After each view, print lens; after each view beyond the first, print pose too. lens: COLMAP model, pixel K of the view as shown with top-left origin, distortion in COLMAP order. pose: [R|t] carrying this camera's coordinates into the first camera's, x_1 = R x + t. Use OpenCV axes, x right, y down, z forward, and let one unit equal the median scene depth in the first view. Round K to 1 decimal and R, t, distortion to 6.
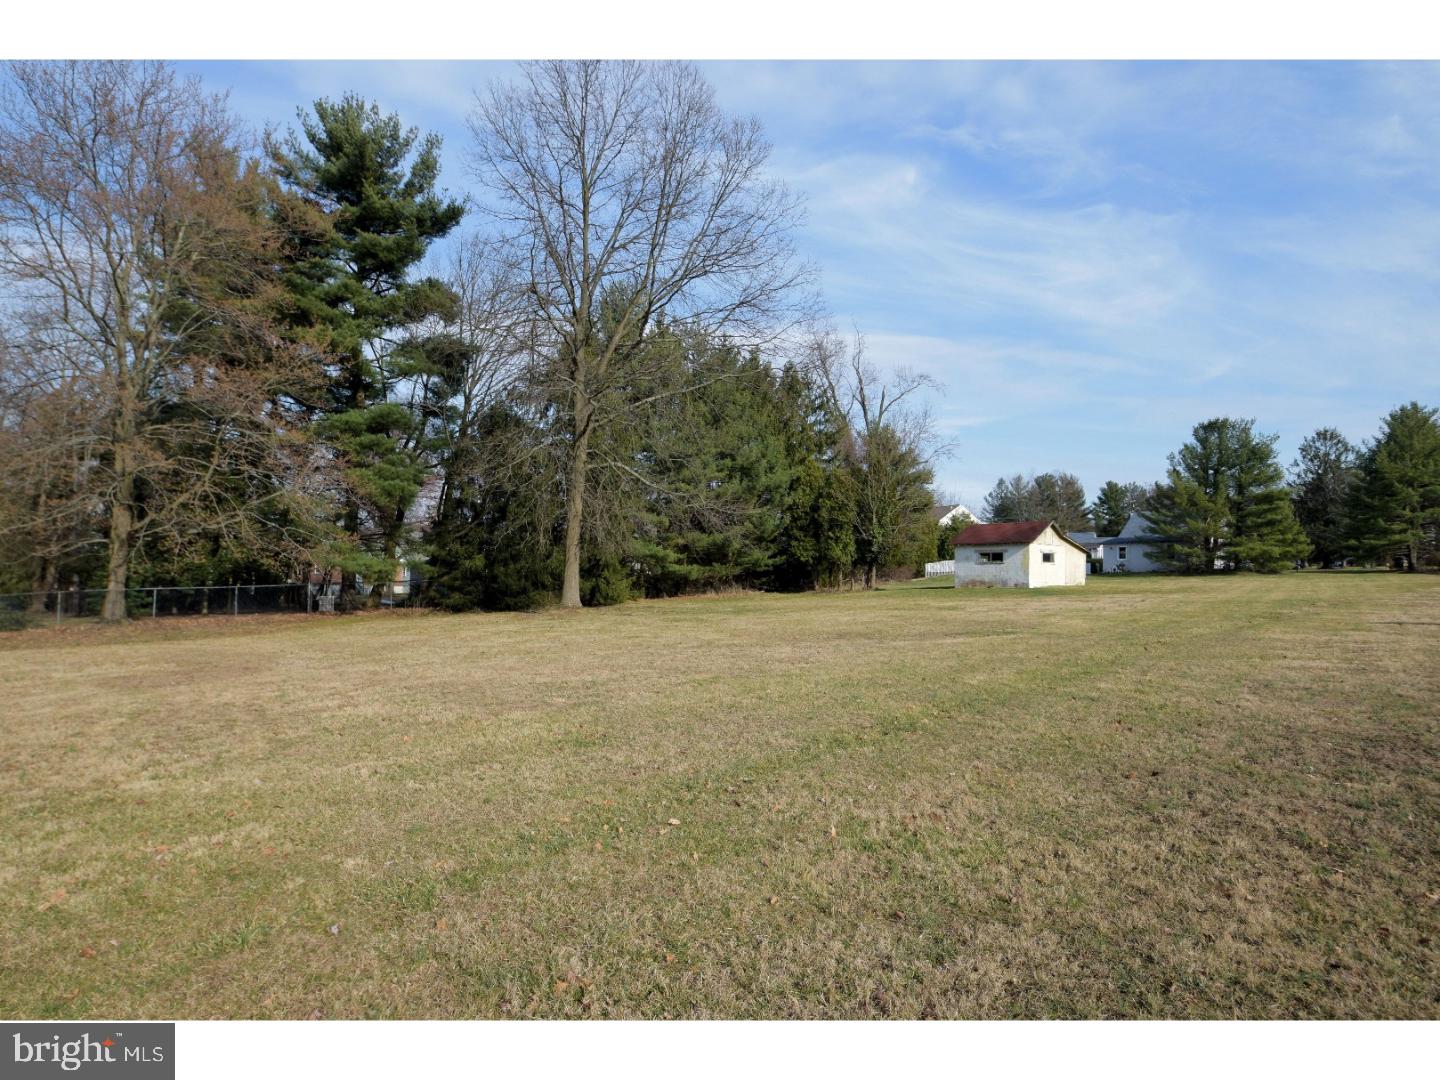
lens RADIAL K [[862.8, 0, 711.3], [0, 862.8, 537.4], [0, 0, 1]] dist [-0.060257, -0.007635]
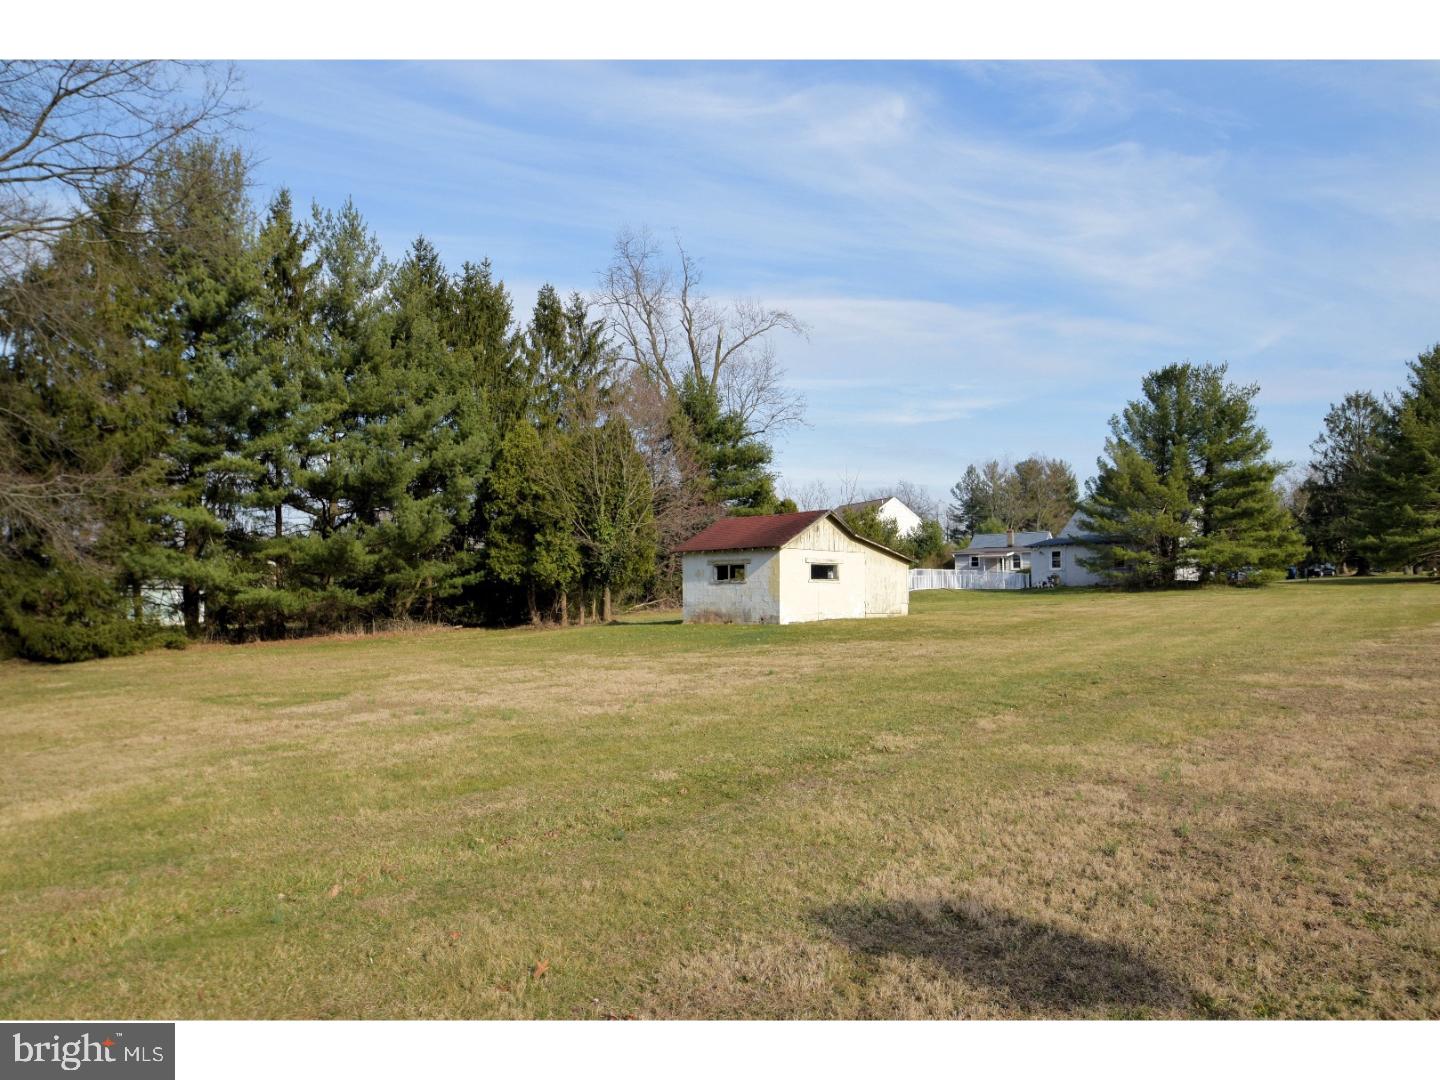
lens RADIAL K [[1037.2, 0, 725.2], [0, 1037.2, 542.1], [0, 0, 1]] dist [-0.072631, 0.000981]
pose [[0.998725, -0.012573, 0.048890, 0.186168], [0.012678, 0.999918, -0.001846, 0.002043], [-0.048863, 0.002463, 0.998802, 0.176095]]
